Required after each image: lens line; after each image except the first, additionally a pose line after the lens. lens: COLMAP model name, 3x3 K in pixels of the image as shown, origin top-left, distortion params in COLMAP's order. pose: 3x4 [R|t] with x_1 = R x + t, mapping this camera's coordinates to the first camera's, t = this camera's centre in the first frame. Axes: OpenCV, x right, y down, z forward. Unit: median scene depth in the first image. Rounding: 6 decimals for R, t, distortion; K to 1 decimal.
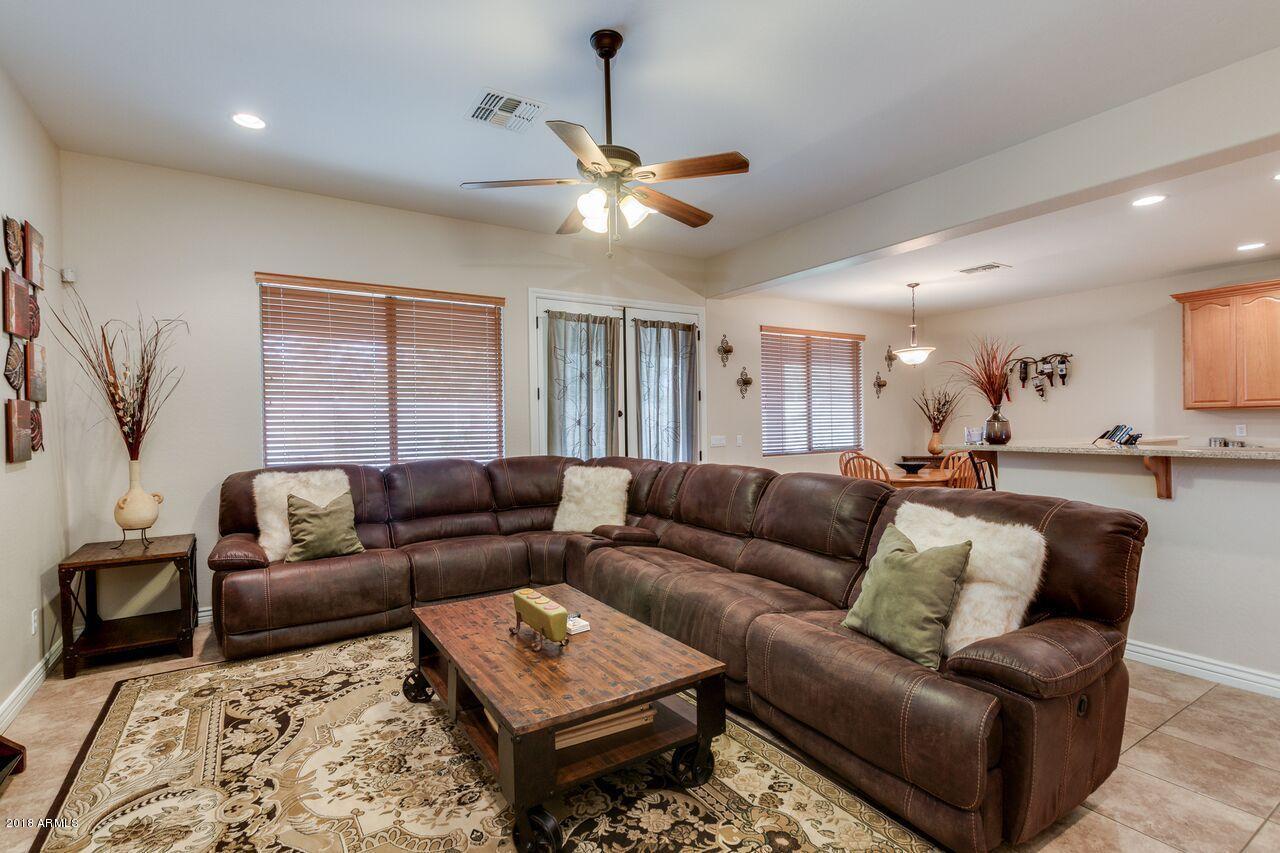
lens RADIAL K [[607.7, 0, 618.6], [0, 607.7, 424.8], [0, 0, 1]] dist [0.000447, -0.000148]
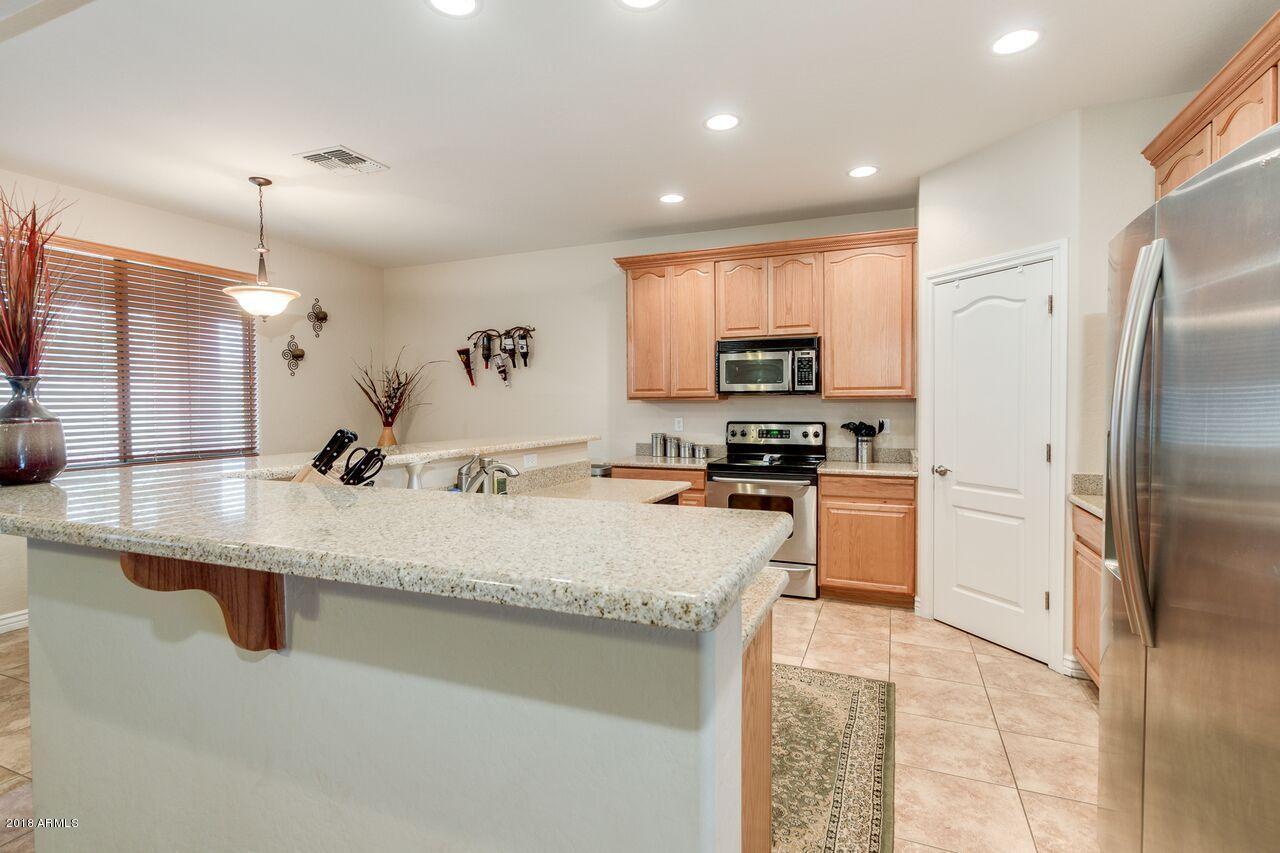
lens RADIAL K [[616.5, 0, 638.2], [0, 616.5, 417.5], [0, 0, 1]] dist [0.003896, 0.000294]
pose [[0.813598, -0.001251, 0.581427, 0.375139], [-0.005630, 0.999934, 0.010030, -0.007265], [-0.581401, -0.011434, 0.813537, 0.253577]]
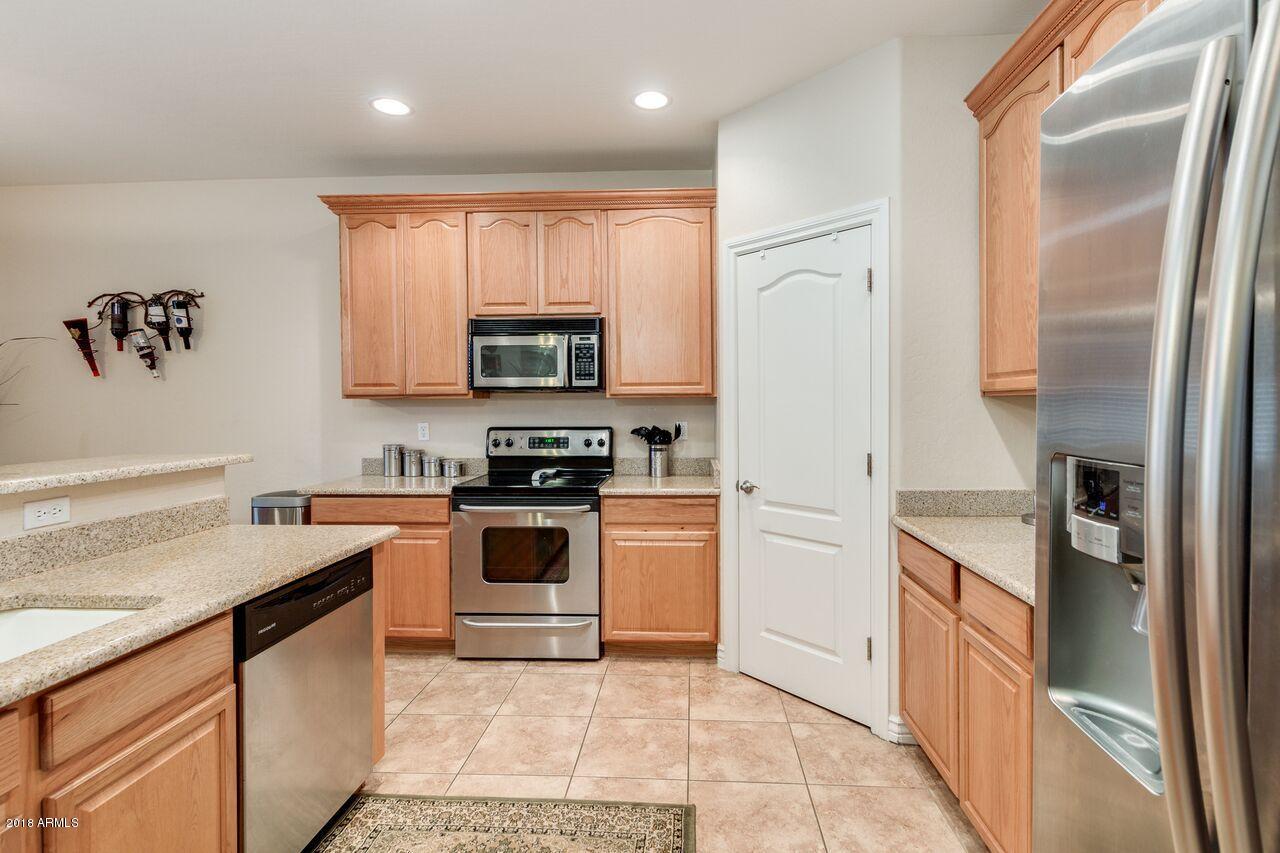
lens RADIAL K [[629.1, 0, 661.0], [0, 629.1, 409.6], [0, 0, 1]] dist [0.002537, 0.000365]
pose [[0.571472, 0.003970, 0.820612, 0.503357], [-0.000351, 0.999989, -0.004594, -0.009129], [-0.820621, 0.002337, 0.571467, 0.332210]]
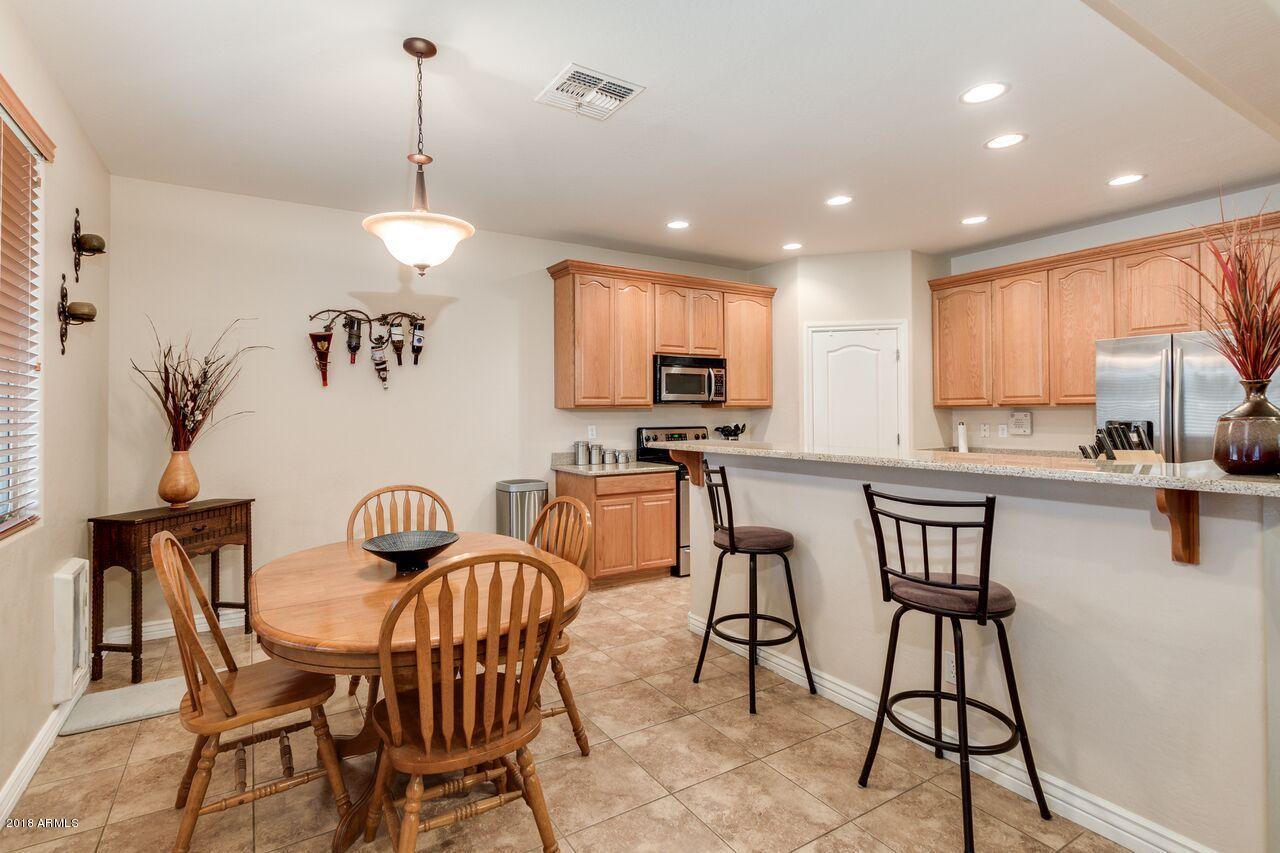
lens RADIAL K [[616.5, 0, 638.2], [0, 616.5, 417.5], [0, 0, 1]] dist [0.003896, 0.000294]
pose [[-0.003071, 0.007646, 0.999966, 0.101599], [0.011921, 0.999900, -0.007609, -0.003585], [-0.999924, 0.011898, -0.003162, 0.757686]]
